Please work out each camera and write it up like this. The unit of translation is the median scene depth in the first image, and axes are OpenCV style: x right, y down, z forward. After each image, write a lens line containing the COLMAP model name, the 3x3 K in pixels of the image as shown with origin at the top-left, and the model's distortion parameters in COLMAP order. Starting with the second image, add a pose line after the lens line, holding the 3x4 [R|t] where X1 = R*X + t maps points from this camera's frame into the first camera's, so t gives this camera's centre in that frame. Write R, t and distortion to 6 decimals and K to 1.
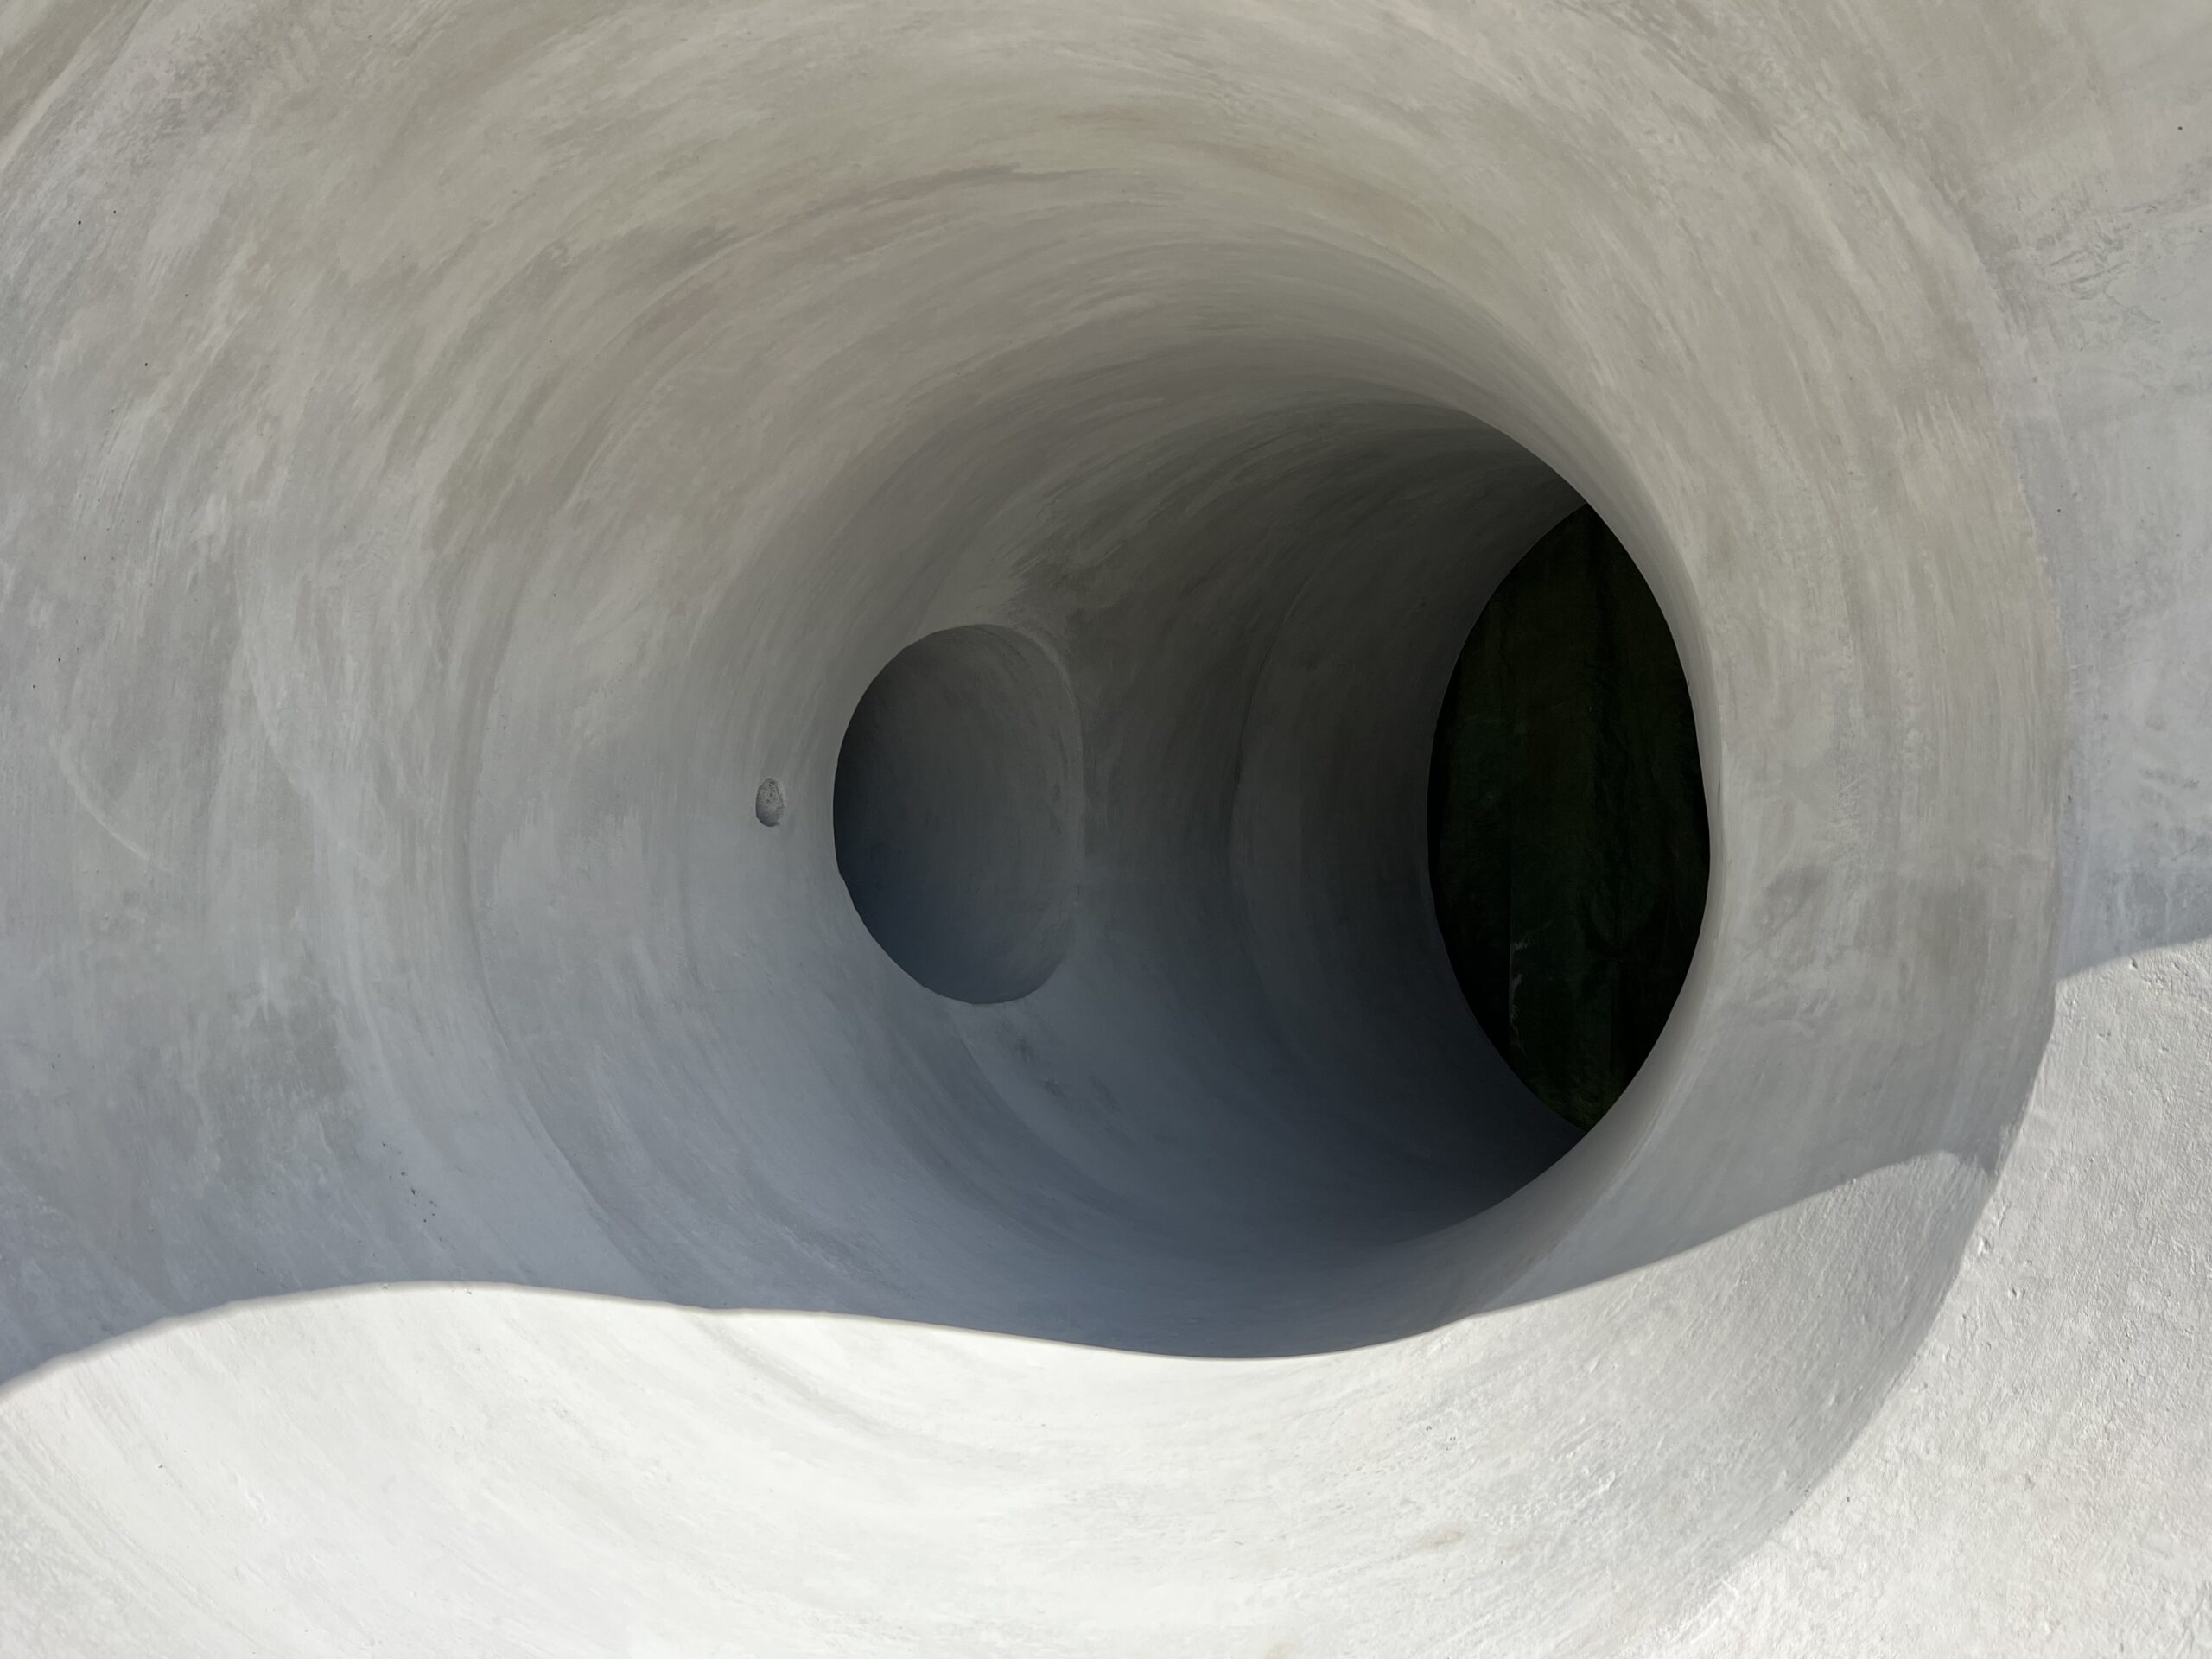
lens RADIAL K [[1700.9, 0, 1106.0], [0, 1700.9, 829.5], [0, 0, 1]] dist [0.002379, 0.002906]
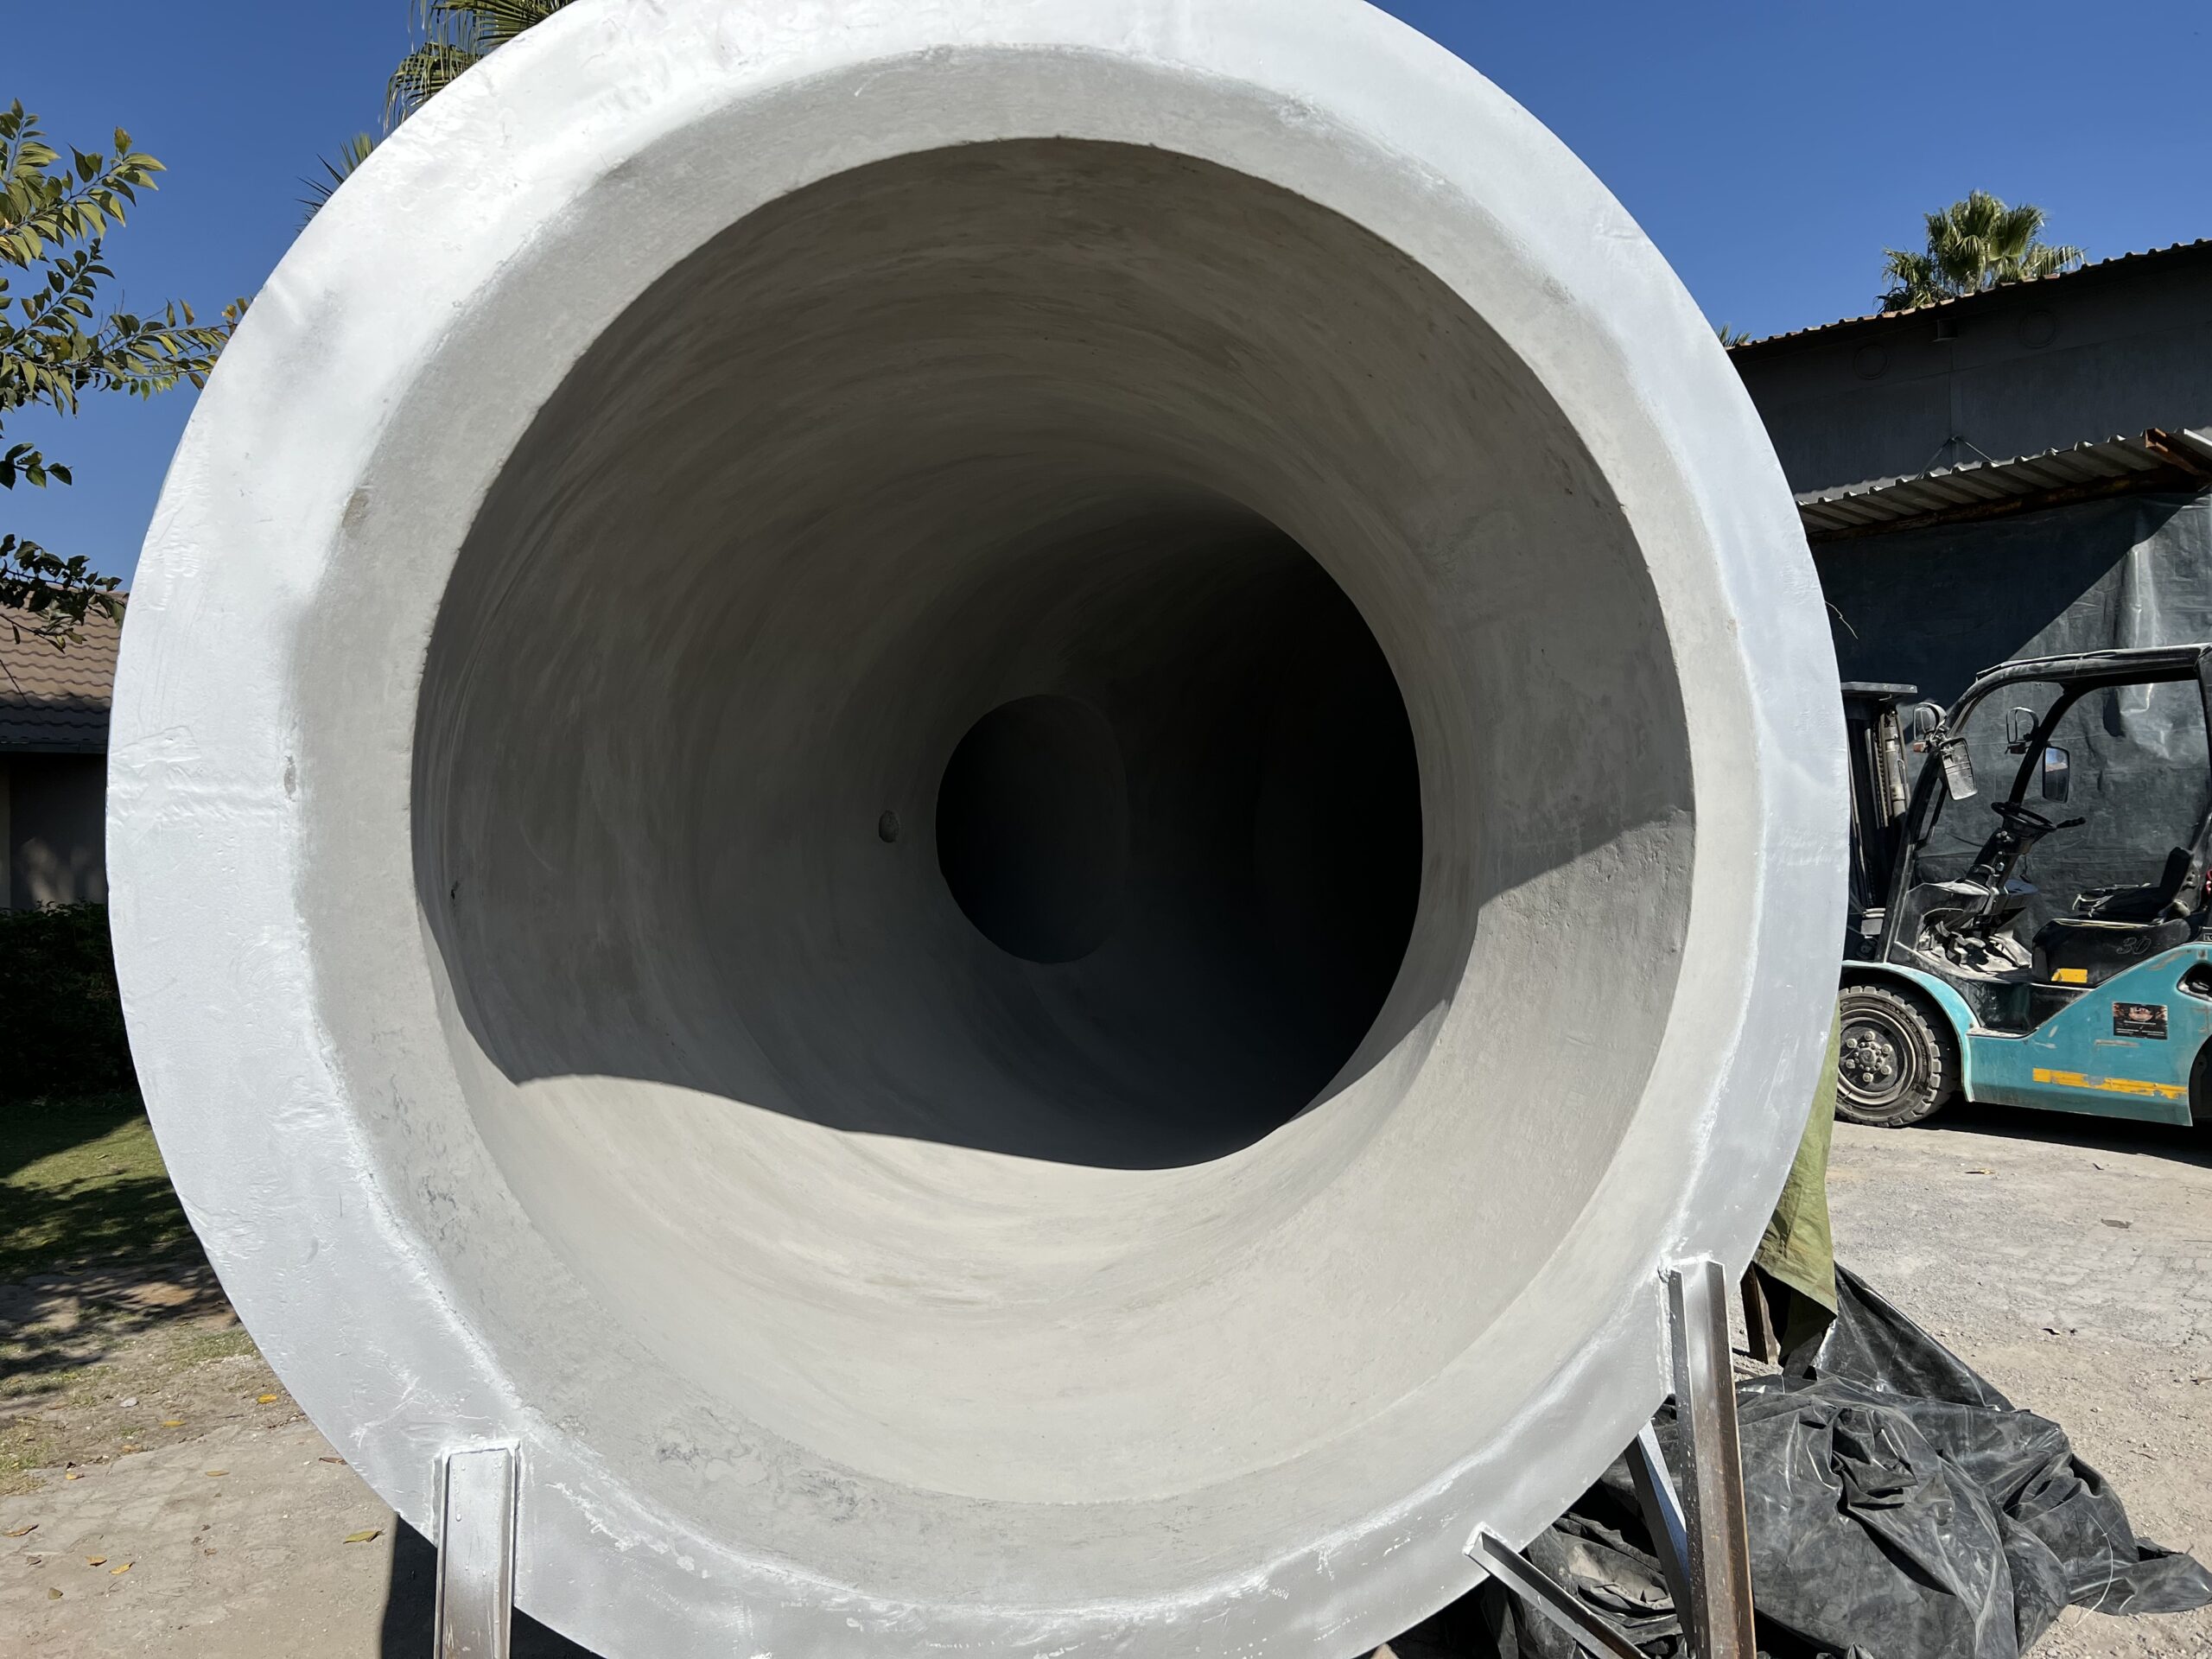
lens RADIAL K [[1660.1, 0, 1106.0], [0, 1660.1, 829.5], [0, 0, 1]] dist [0.001818, 0.000291]
pose [[0.992686, -0.027545, -0.117542, 0.312654], [0.027343, 0.999621, -0.003328, -0.005771], [0.117589, 0.000090, 0.993062, -0.823164]]
